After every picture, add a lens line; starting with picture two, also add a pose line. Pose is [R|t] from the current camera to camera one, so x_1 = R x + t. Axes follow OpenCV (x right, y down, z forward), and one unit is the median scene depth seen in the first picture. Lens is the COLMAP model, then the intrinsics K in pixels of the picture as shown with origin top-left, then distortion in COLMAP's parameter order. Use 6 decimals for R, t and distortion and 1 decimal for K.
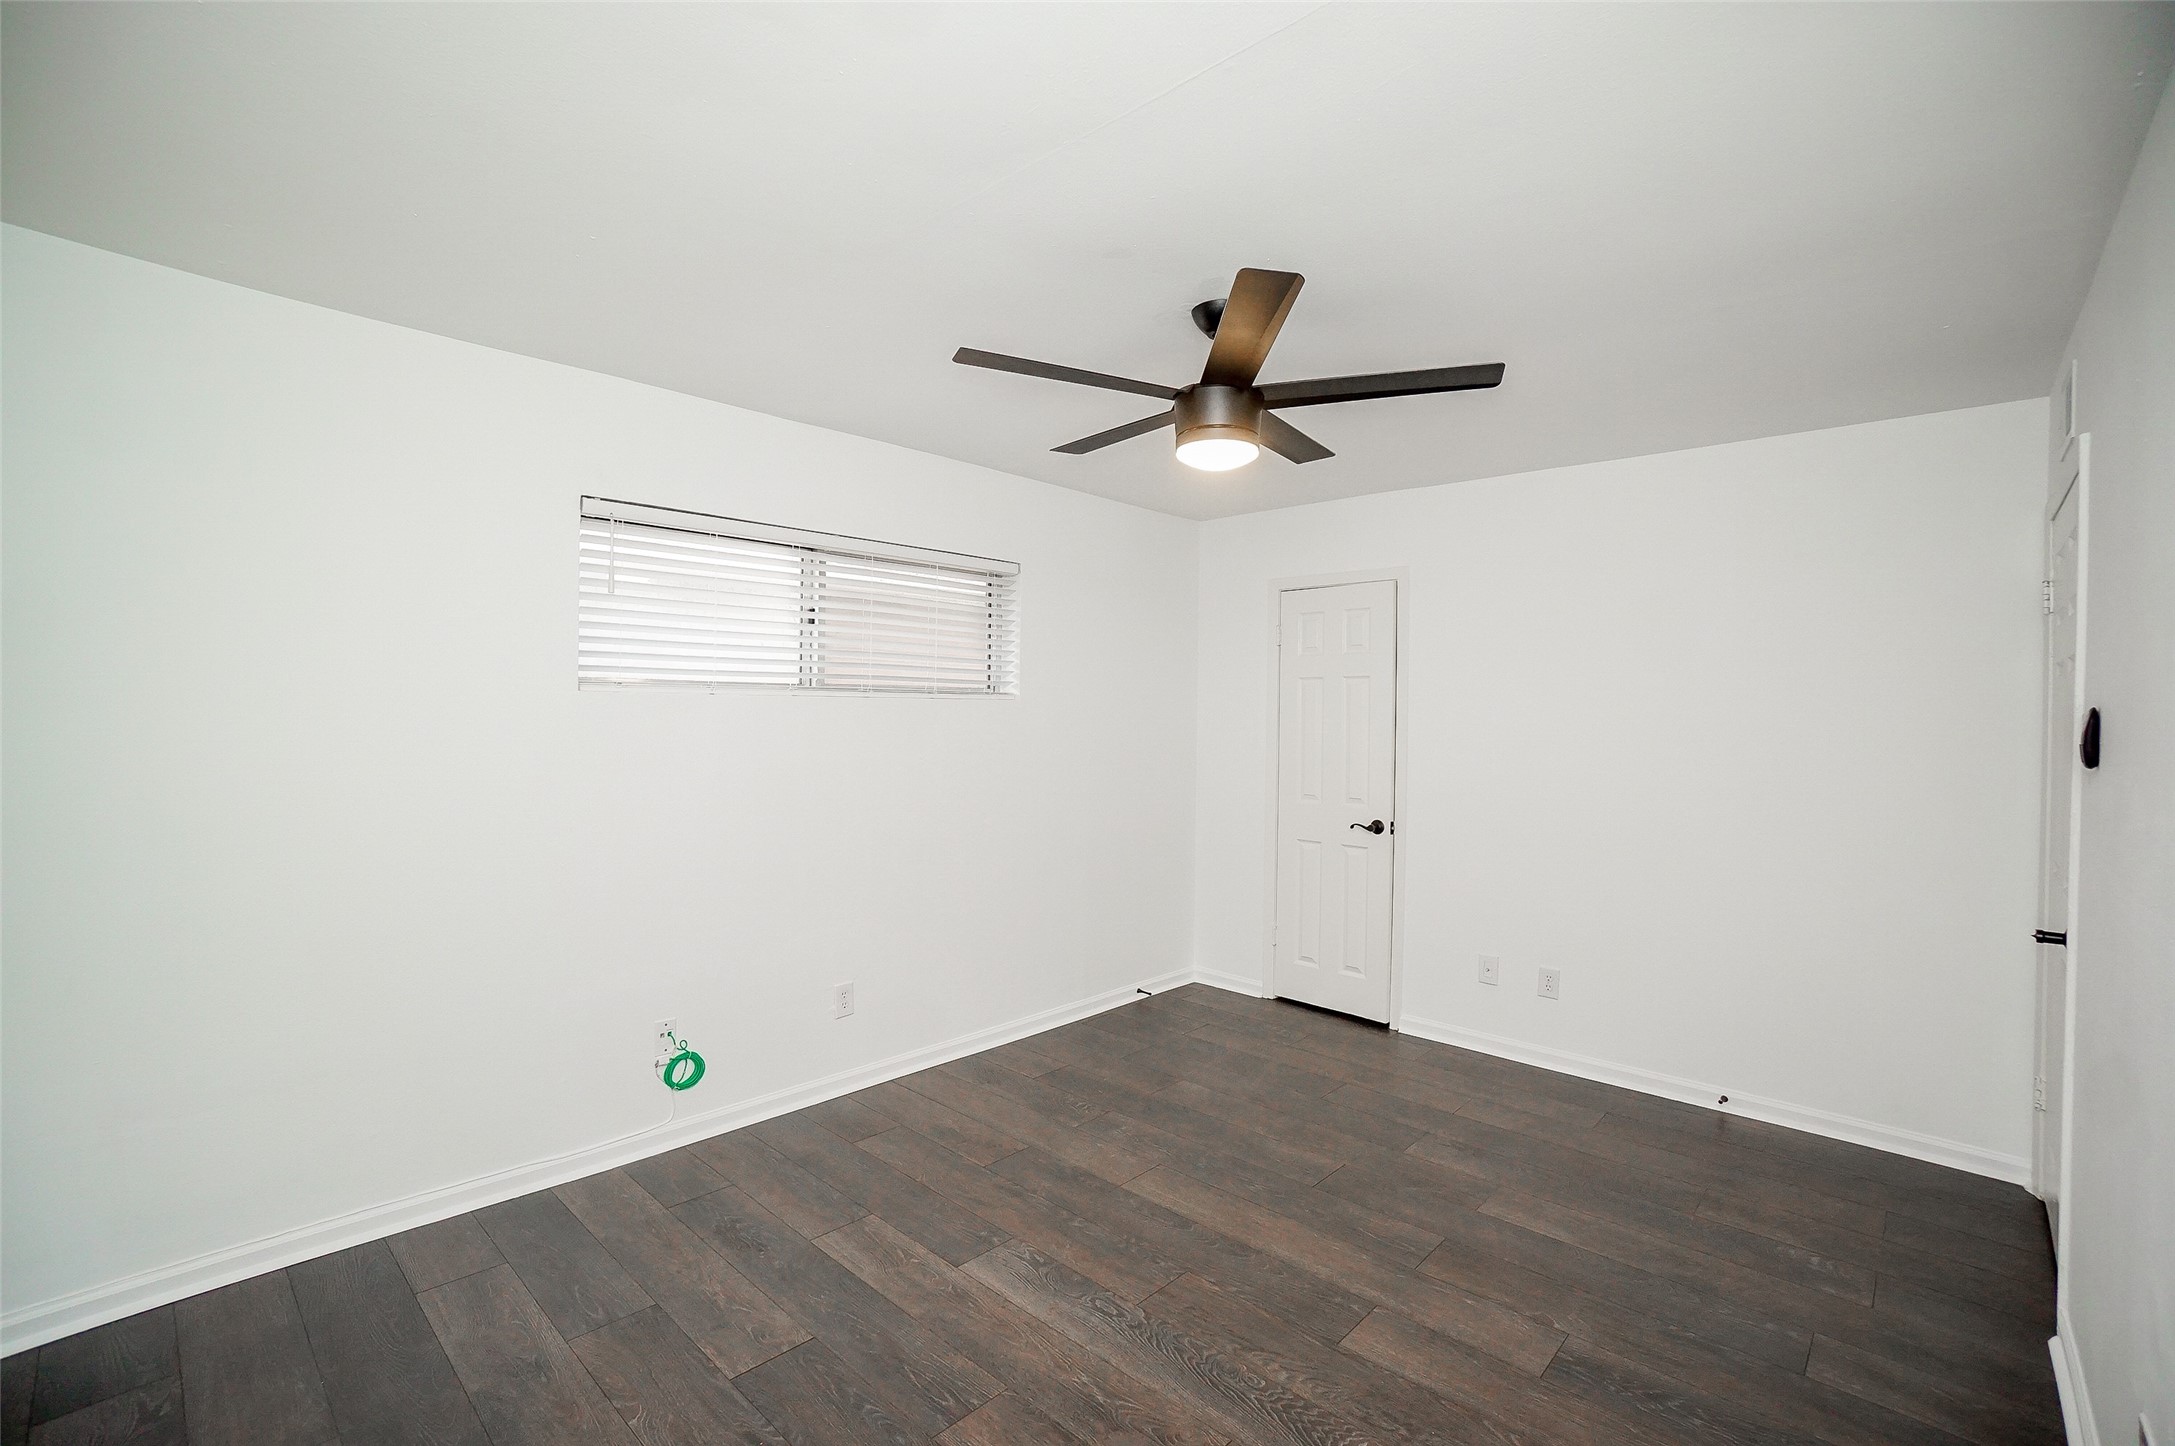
lens RADIAL K [[942.8, 0, 1076.3], [0, 942.8, 728.9], [0, 0, 1]] dist [-0.075978, 0.028817]
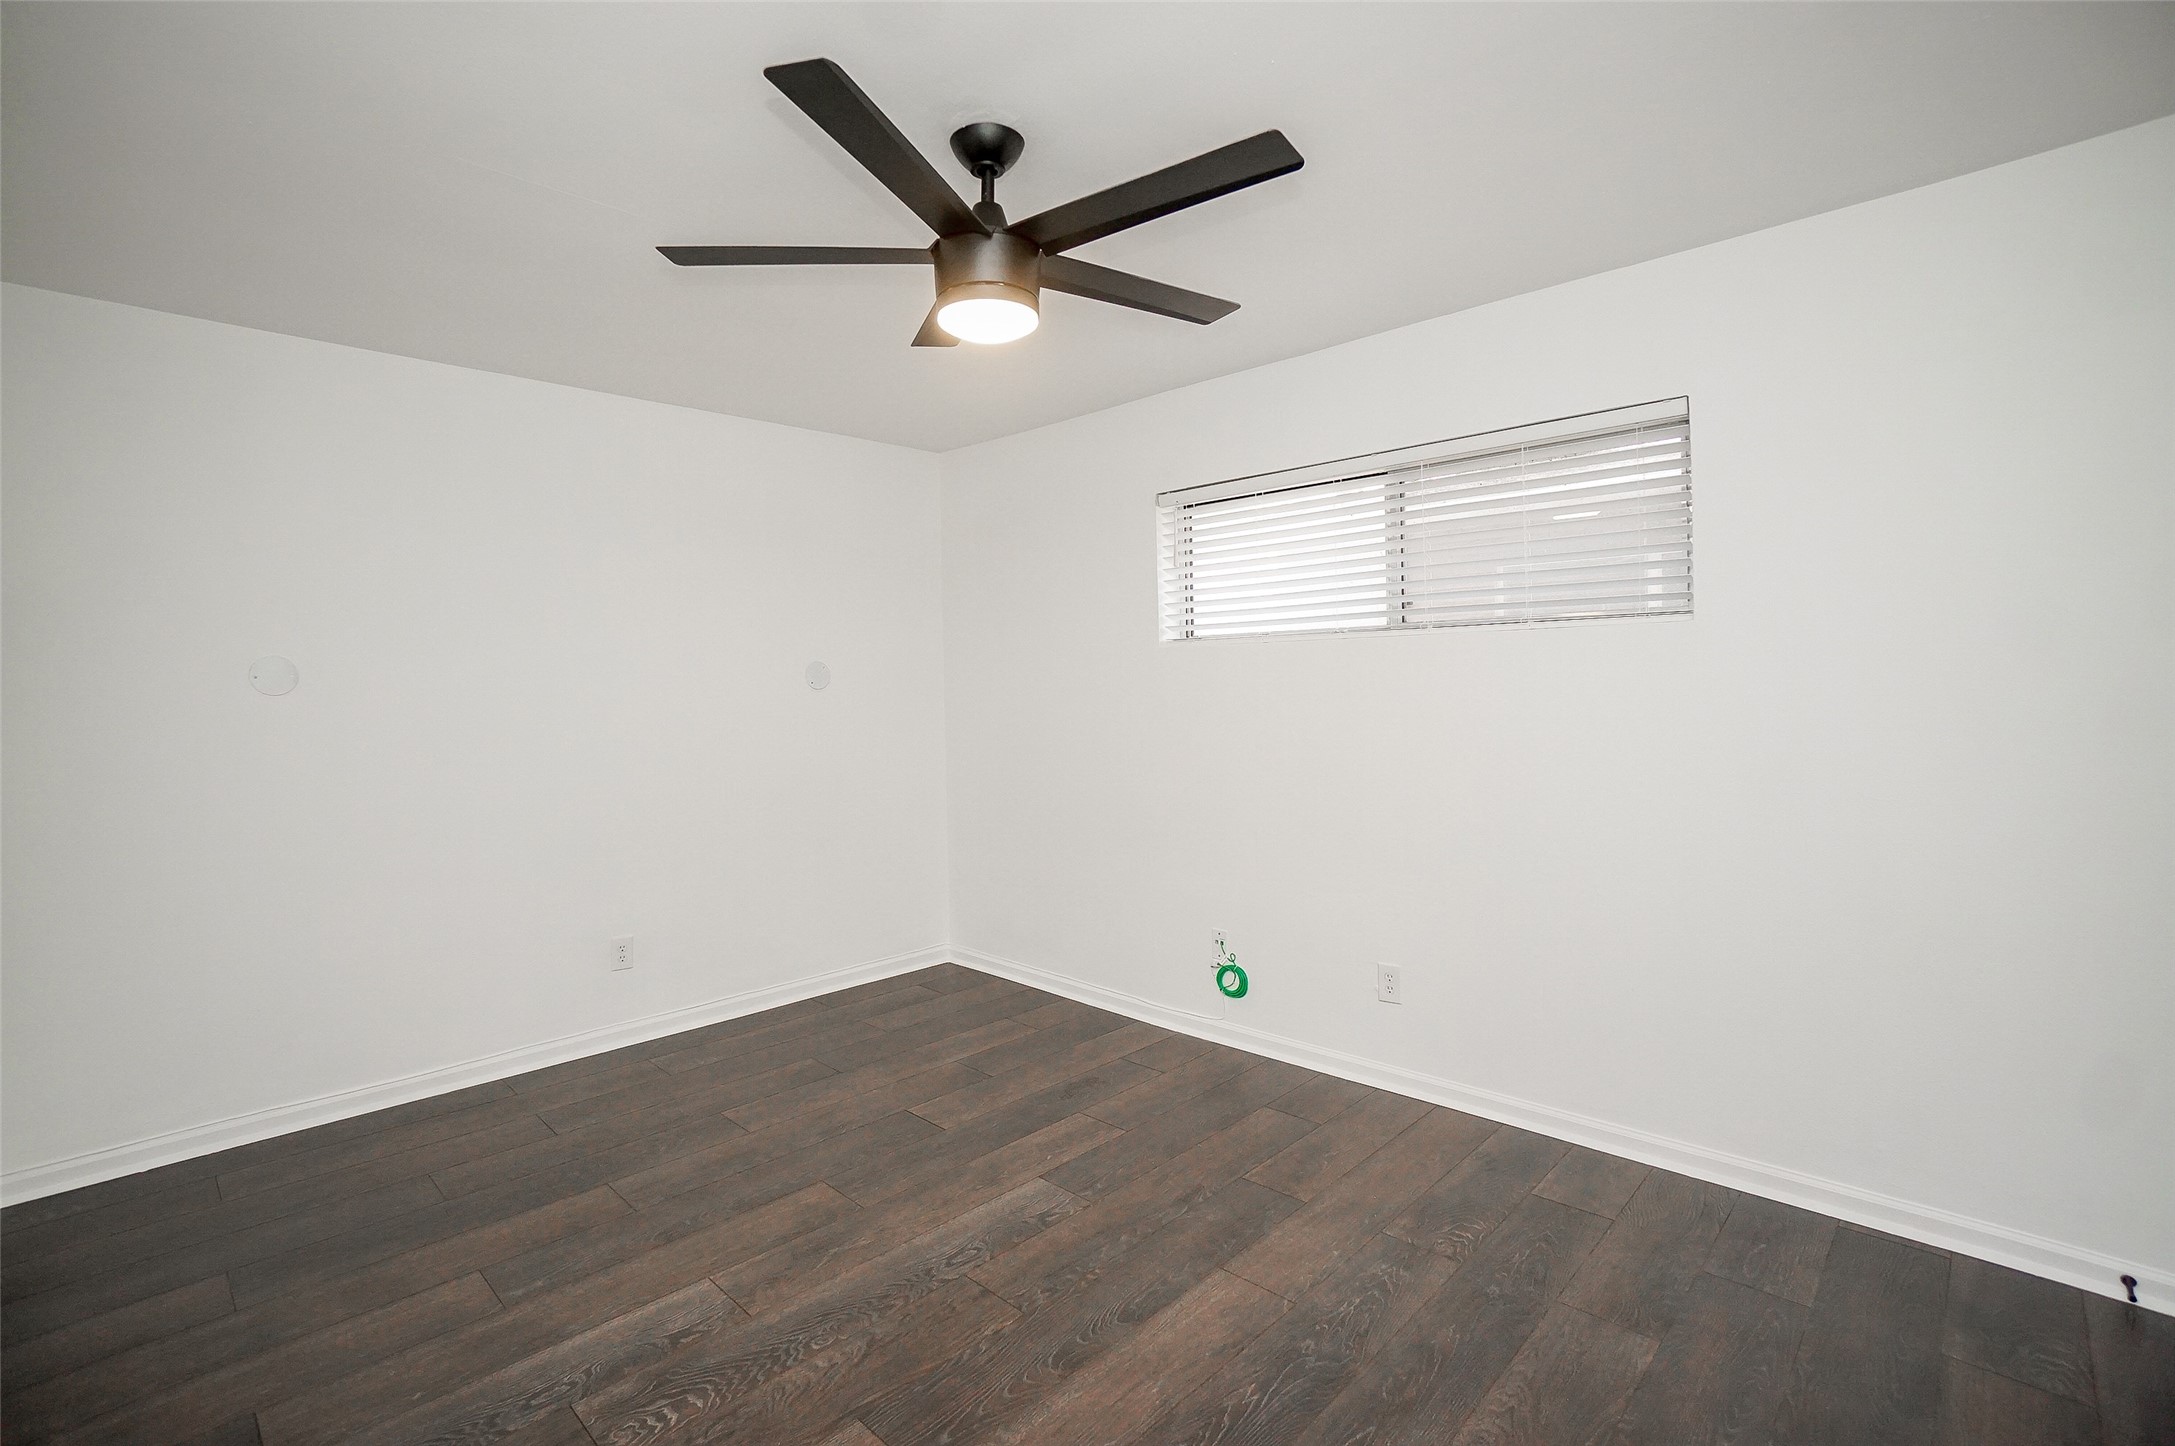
lens RADIAL K [[981.6, 0, 1071.7], [0, 981.6, 724.9], [0, 0, 1]] dist [-0.066632, 0.026358]
pose [[-0.011717, 0.027577, -0.999551, 0.887431], [0.003450, 0.999615, 0.027538, 0.029310], [0.999925, -0.003126, -0.011808, 0.959733]]
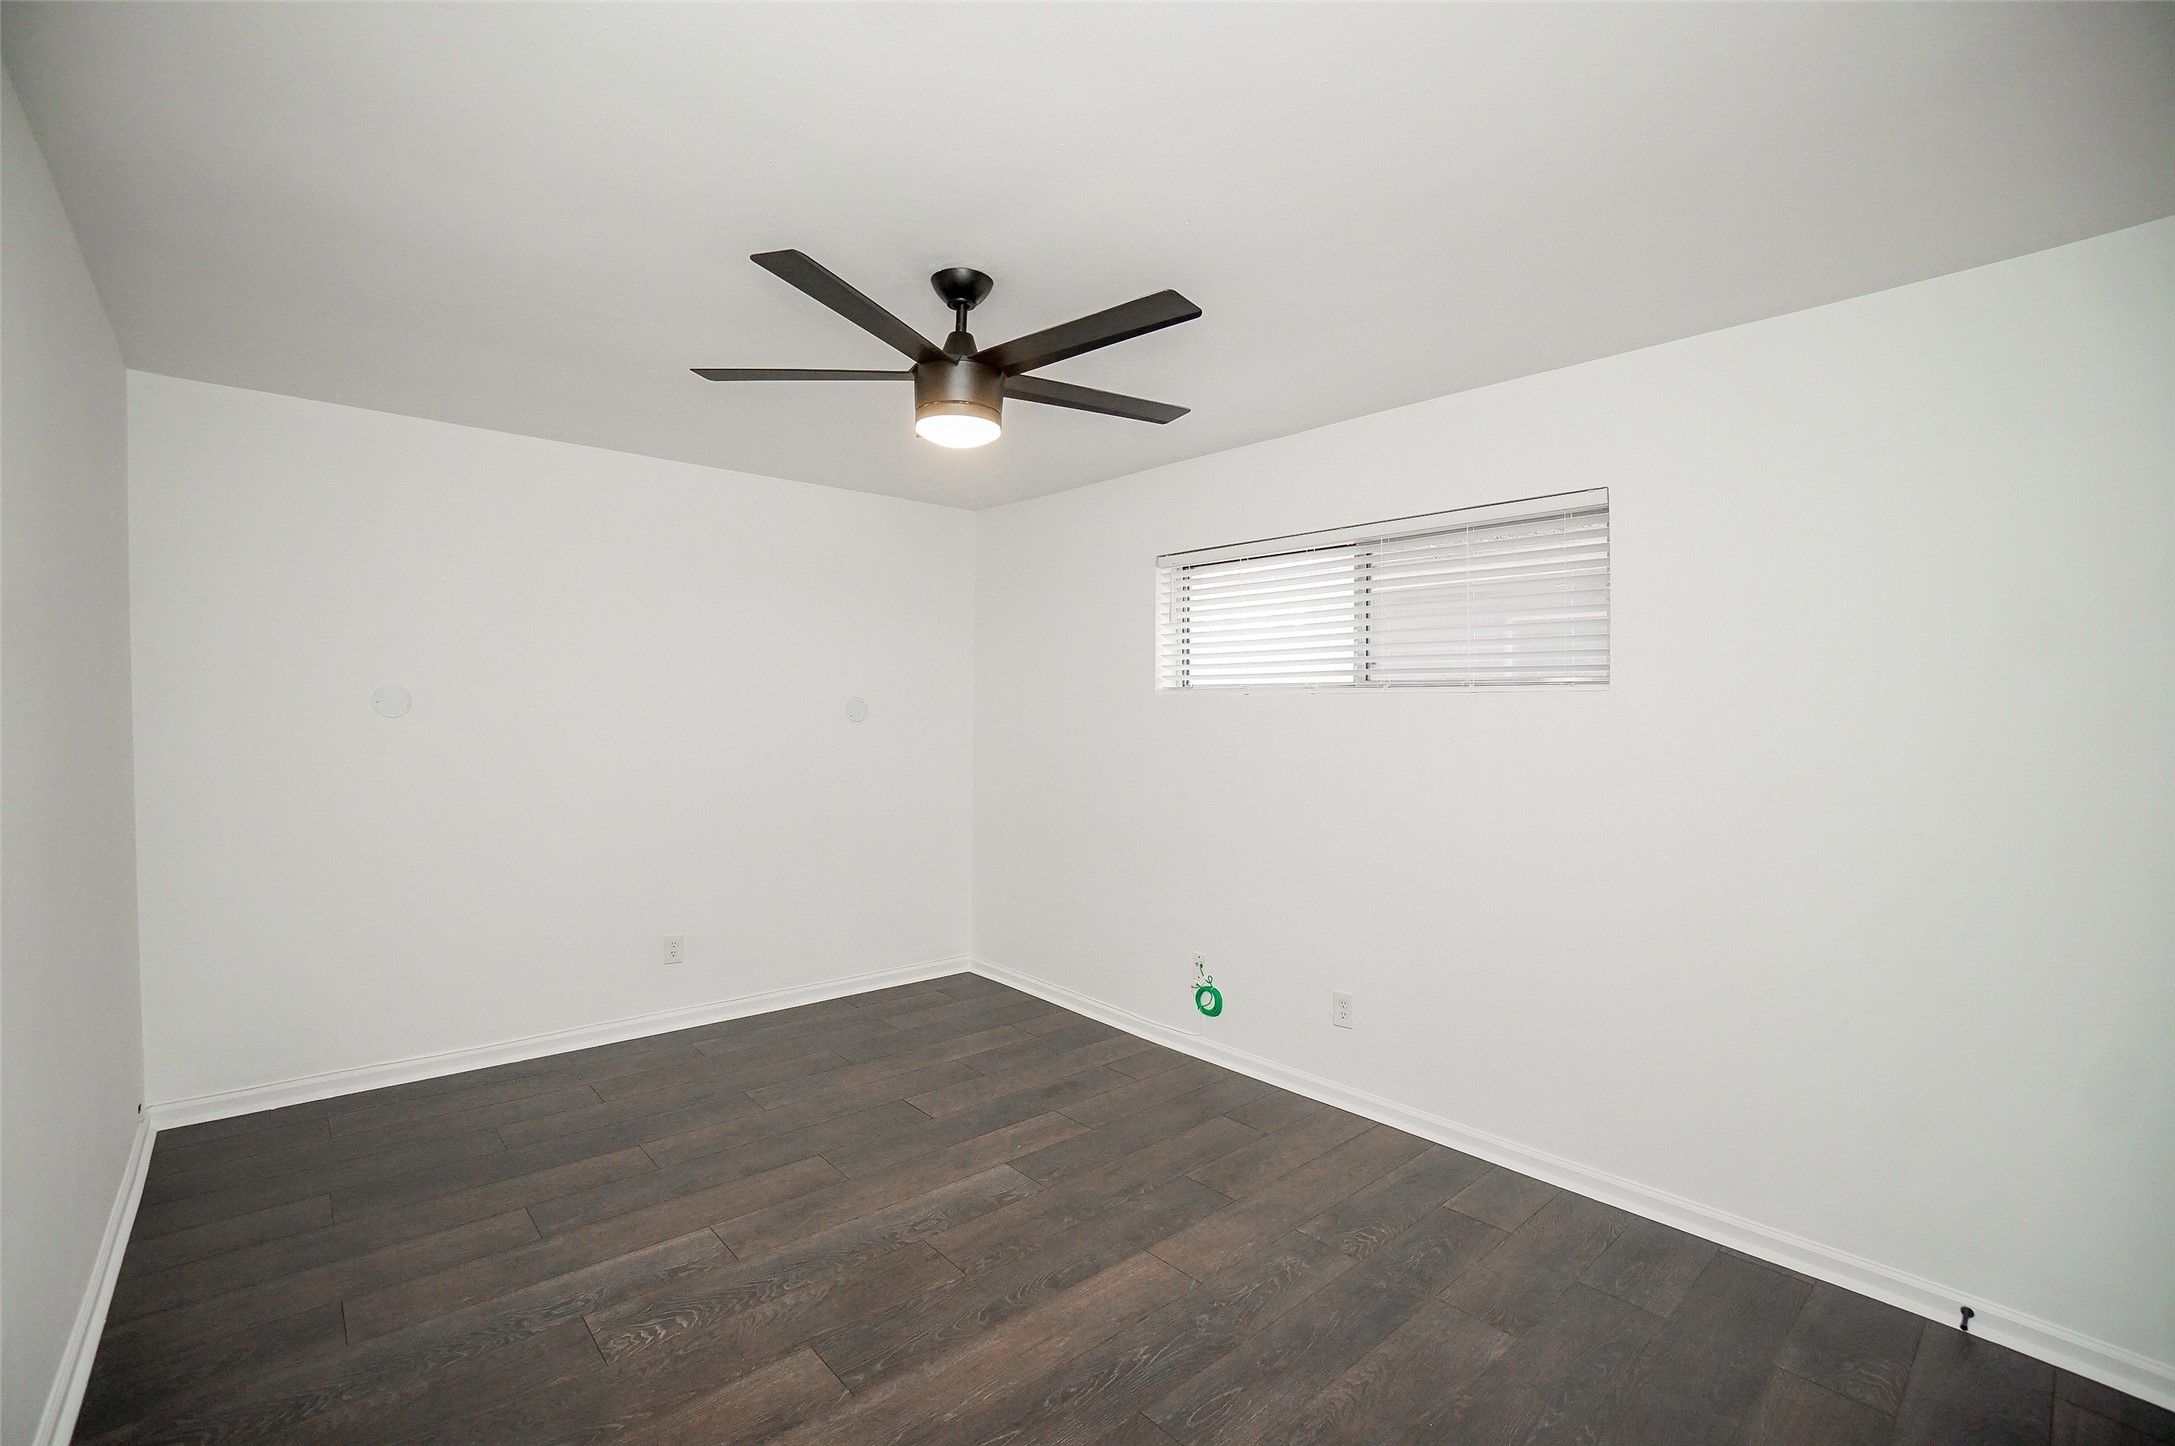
lens RADIAL K [[942.8, 0, 1076.3], [0, 942.8, 728.9], [0, 0, 1]] dist [-0.075978, 0.028817]
pose [[-0.082897, 0.005039, -0.996545, 0.978943], [-0.026392, 0.999625, 0.007250, 0.002918], [0.996209, 0.026902, -0.082733, 1.073795]]
